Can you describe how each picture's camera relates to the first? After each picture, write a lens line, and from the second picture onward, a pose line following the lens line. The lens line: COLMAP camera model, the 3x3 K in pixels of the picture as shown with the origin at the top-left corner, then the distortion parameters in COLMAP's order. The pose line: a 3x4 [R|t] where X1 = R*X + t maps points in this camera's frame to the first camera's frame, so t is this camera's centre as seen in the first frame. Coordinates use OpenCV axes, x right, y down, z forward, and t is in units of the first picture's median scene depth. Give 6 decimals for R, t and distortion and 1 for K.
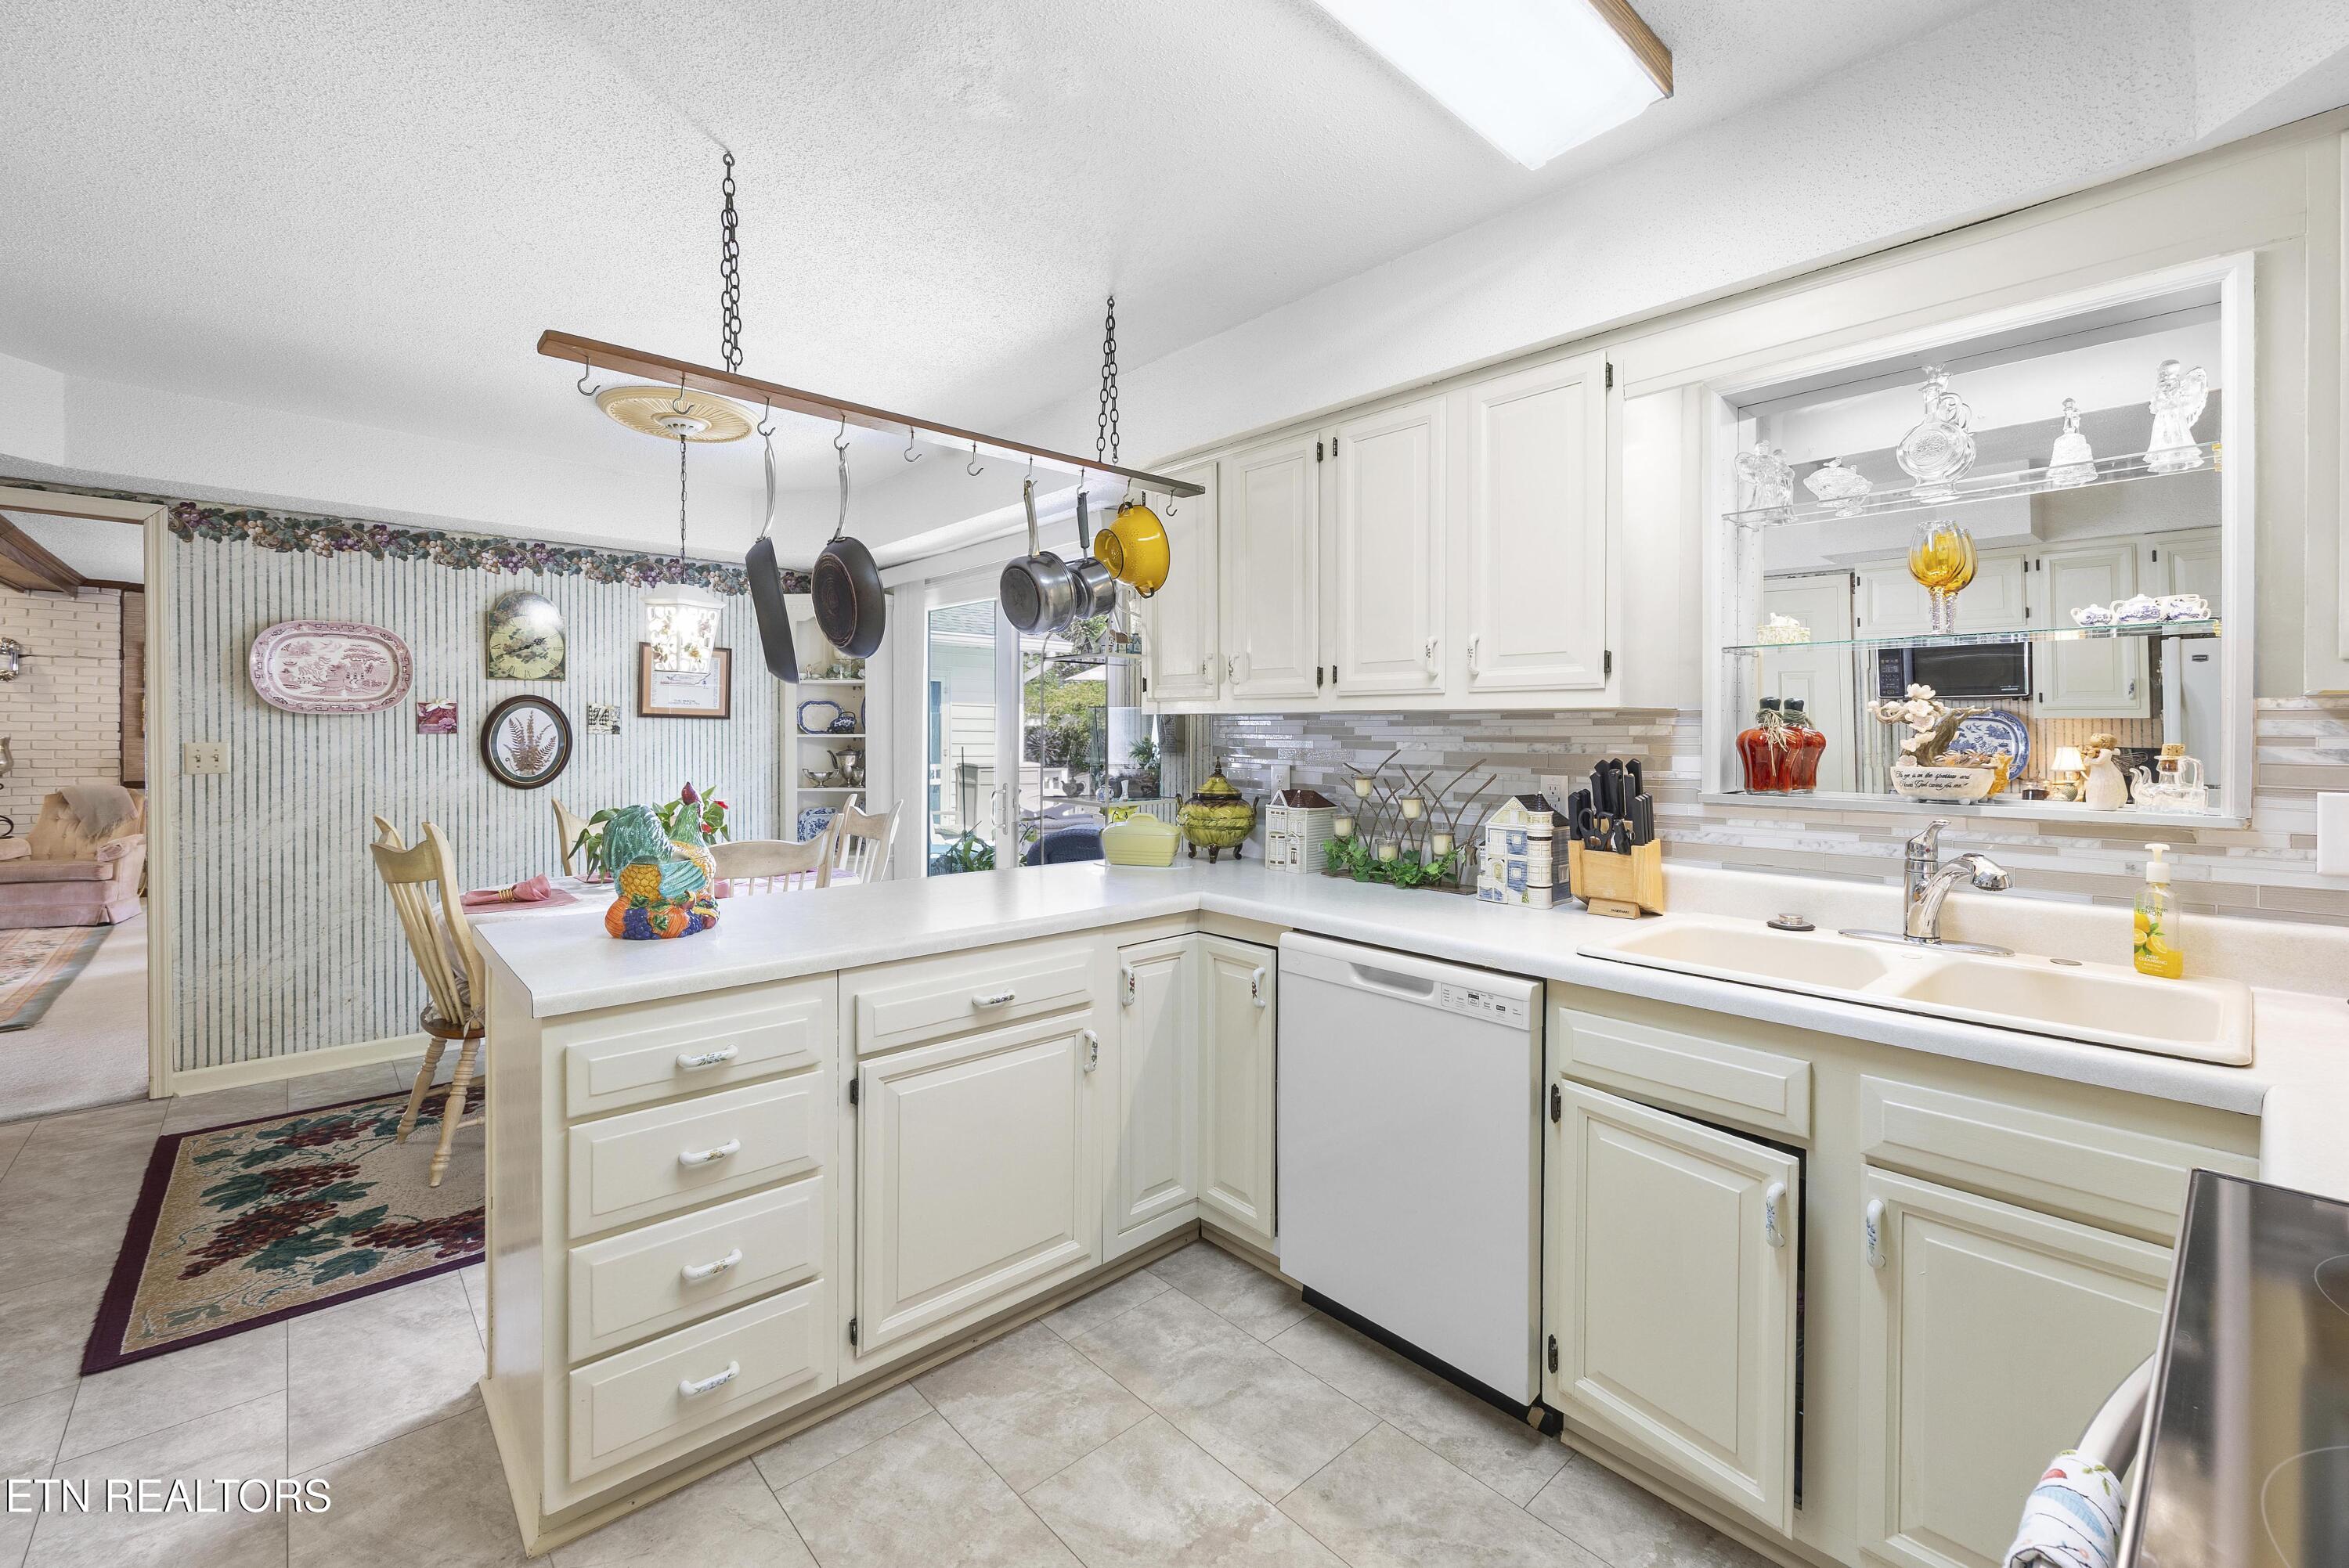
lens RADIAL K [[976.3, 0, 1176.4], [0, 976.3, 735.9], [0, 0, 1]] dist [0.000389, 0.000081]
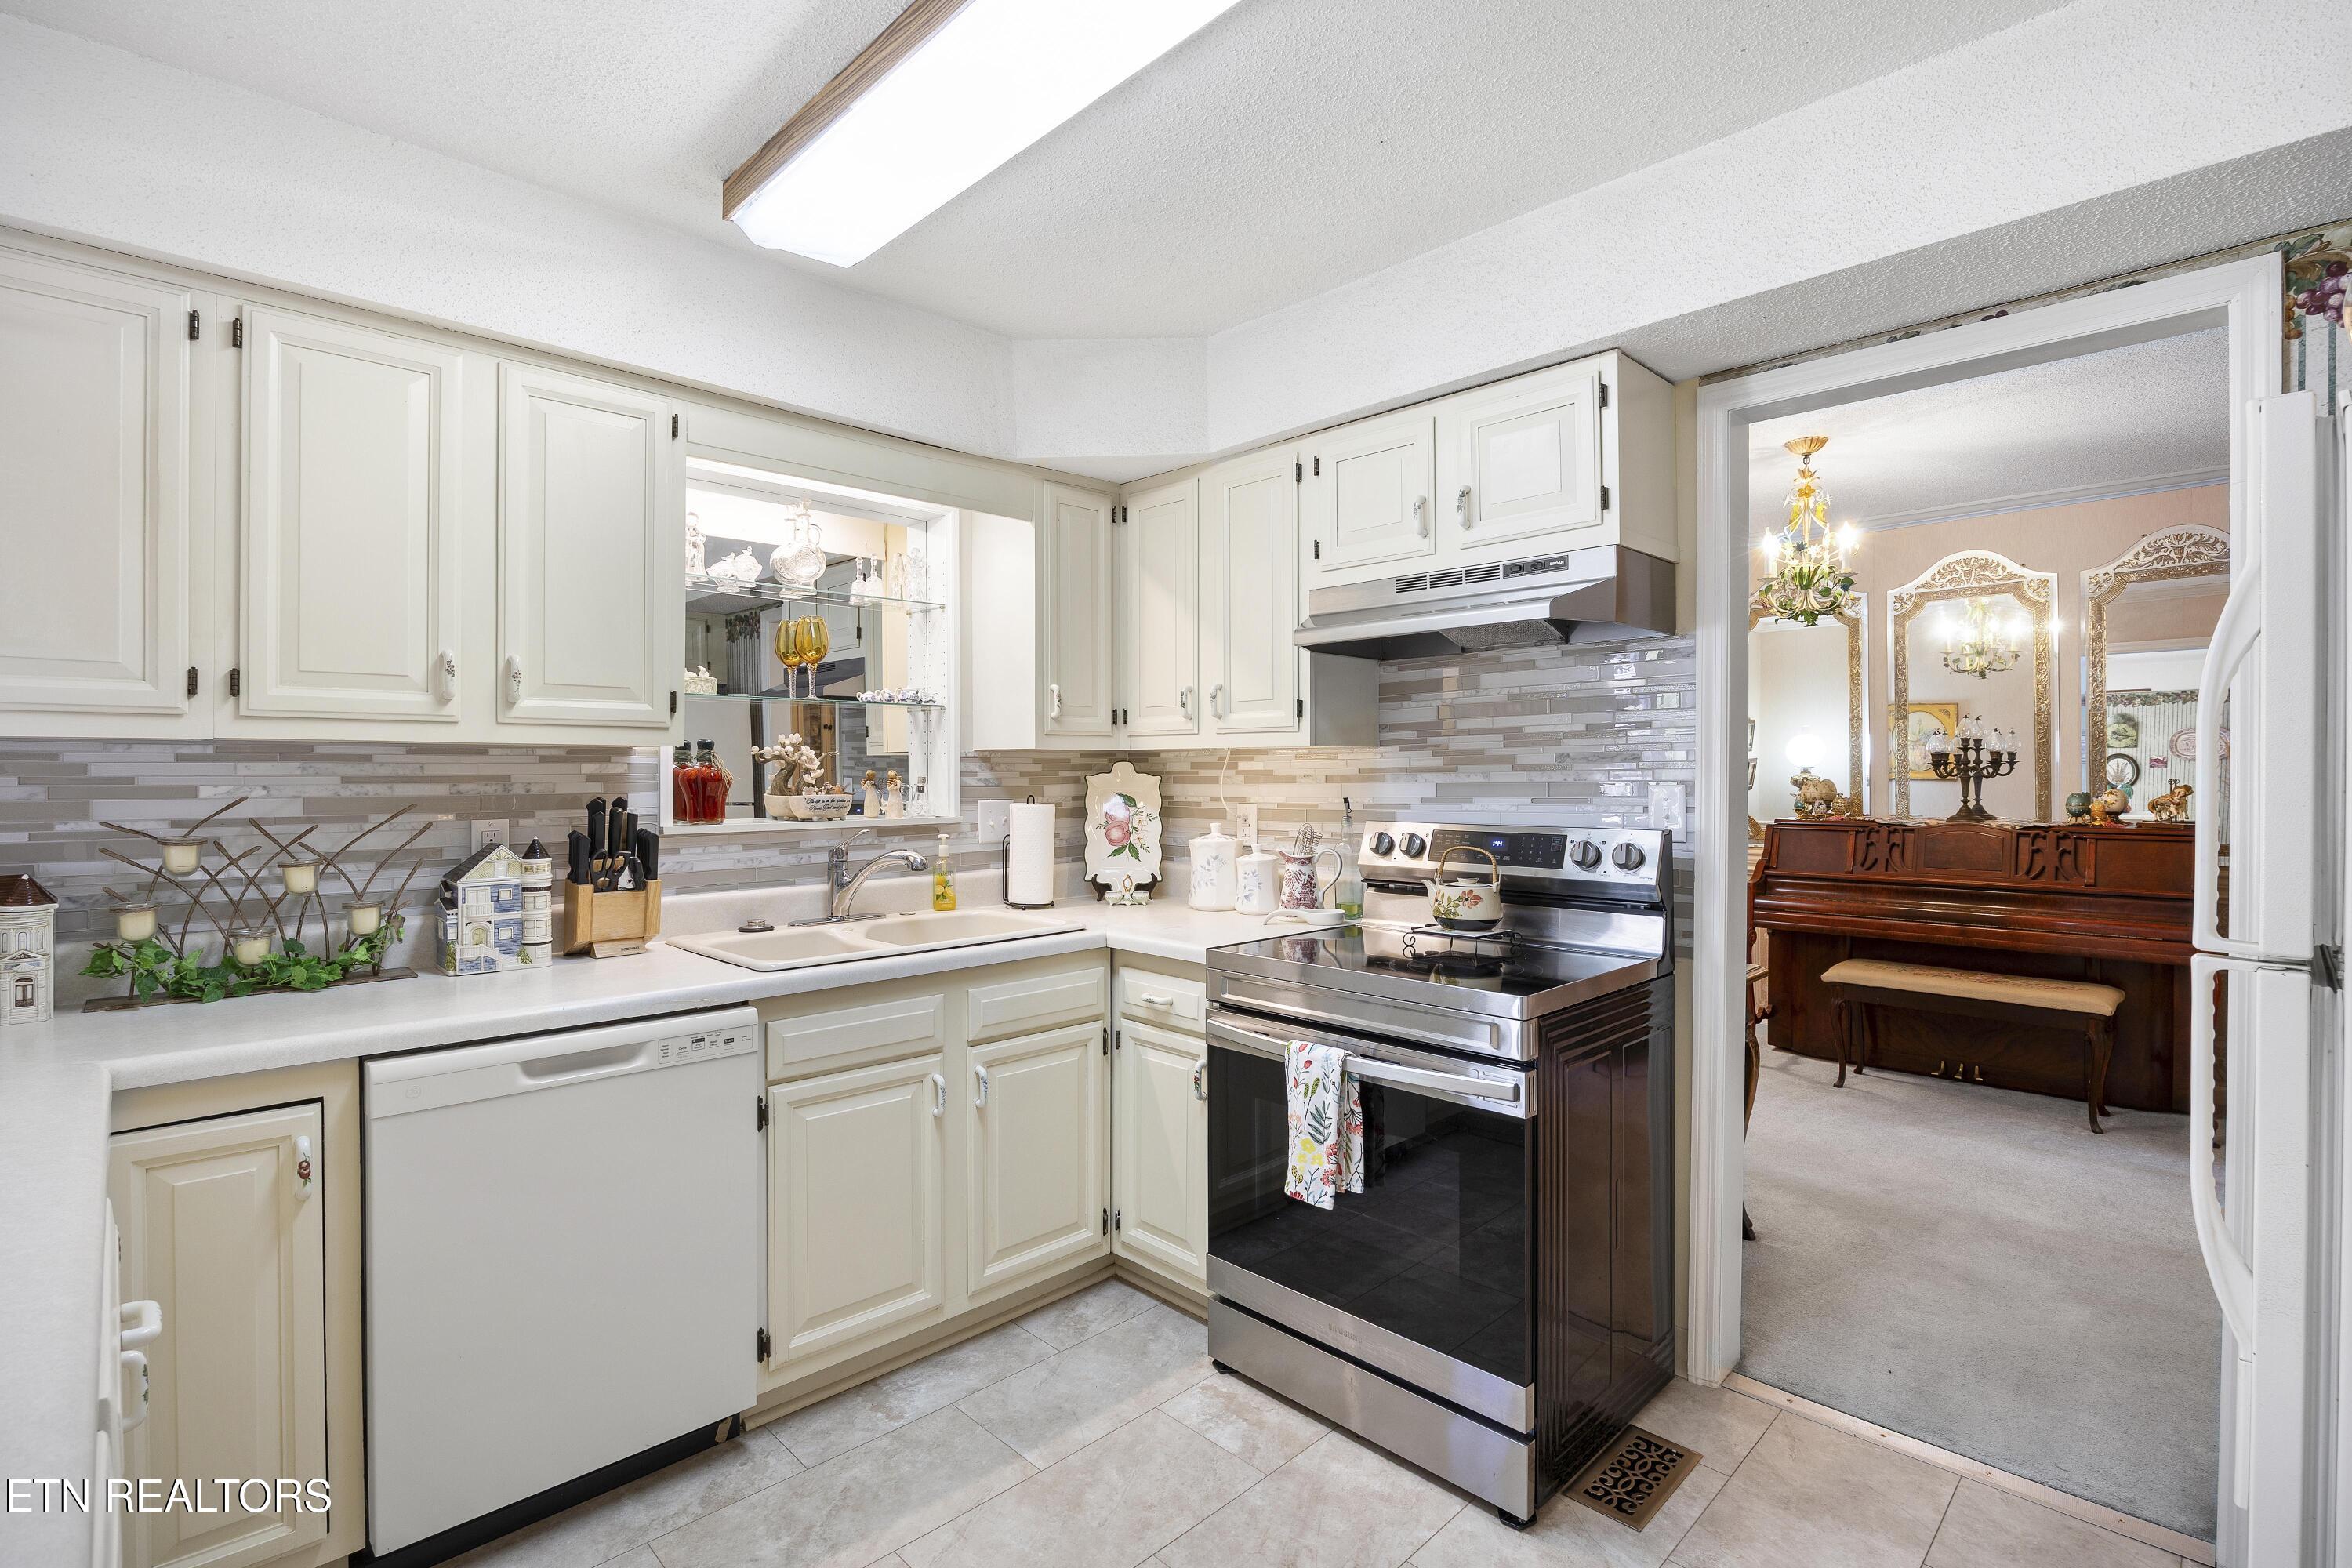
lens RADIAL K [[1119.0, 0, 1177.6], [0, 1119.0, 771.6], [0, 0, 1]] dist [-0.001942, -0.000140]
pose [[-0.029662, -0.004162, 0.999551, -0.666527], [0.004563, 0.999980, 0.004300, -0.004433], [-0.999550, 0.004688, -0.029643, 0.441314]]
